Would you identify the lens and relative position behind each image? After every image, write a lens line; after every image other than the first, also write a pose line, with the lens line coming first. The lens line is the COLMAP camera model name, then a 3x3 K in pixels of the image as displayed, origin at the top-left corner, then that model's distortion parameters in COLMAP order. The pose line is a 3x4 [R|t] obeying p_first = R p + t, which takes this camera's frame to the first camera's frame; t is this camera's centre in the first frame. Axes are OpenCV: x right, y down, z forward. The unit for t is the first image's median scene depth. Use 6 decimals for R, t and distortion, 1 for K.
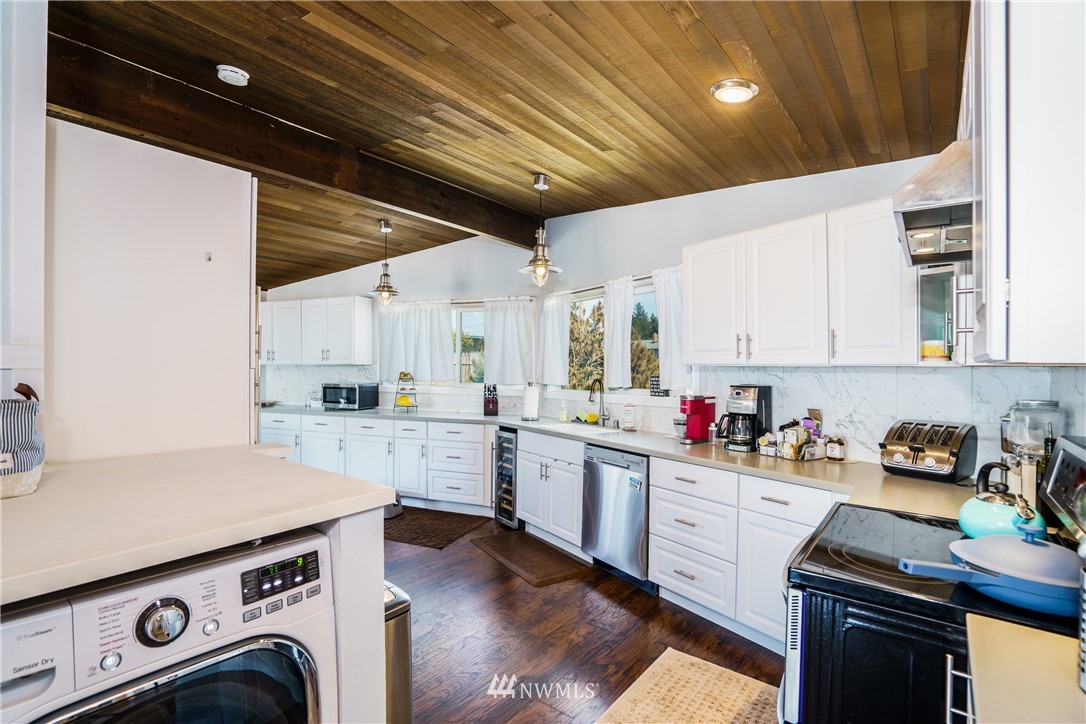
lens RADIAL K [[499.0, 0, 543.0], [0, 499.0, 362.0], [0, 0, 1]] dist [-0.058726, 0.027645]
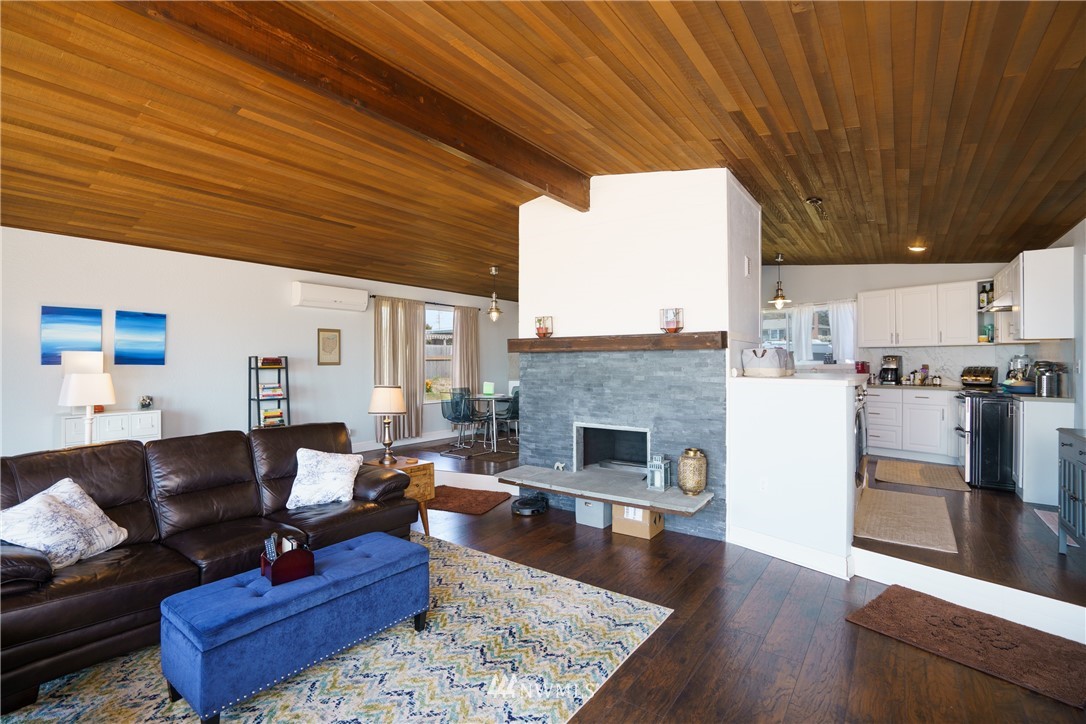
lens RADIAL K [[499.0, 0, 543.0], [0, 499.0, 362.0], [0, 0, 1]] dist [-0.058726, 0.027645]
pose [[0.998750, -0.006379, 0.049585, -0.793287], [0.005843, 0.999923, 0.010931, 0.026758], [-0.049650, -0.010628, 0.998710, -0.701606]]
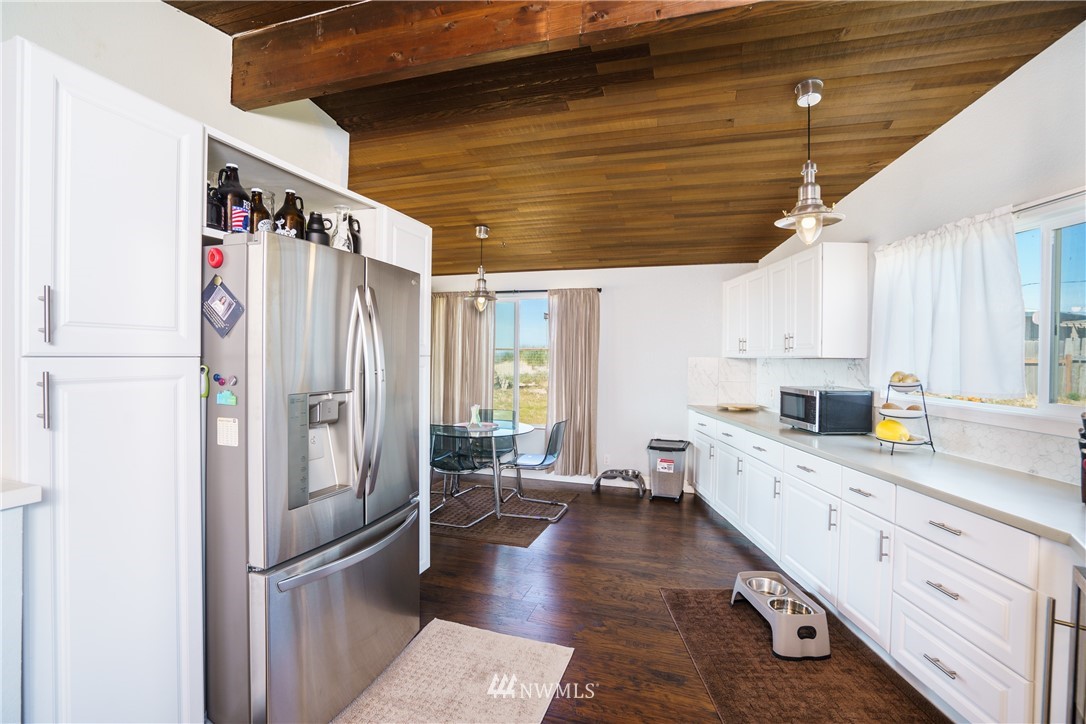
lens RADIAL K [[499.0, 0, 543.0], [0, 499.0, 362.0], [0, 0, 1]] dist [-0.058726, 0.027645]
pose [[0.355120, 0.009597, -0.934771, 0.066948], [-0.002080, 0.999953, 0.009475, 0.006388], [0.934818, -0.001420, 0.355124, 0.556304]]
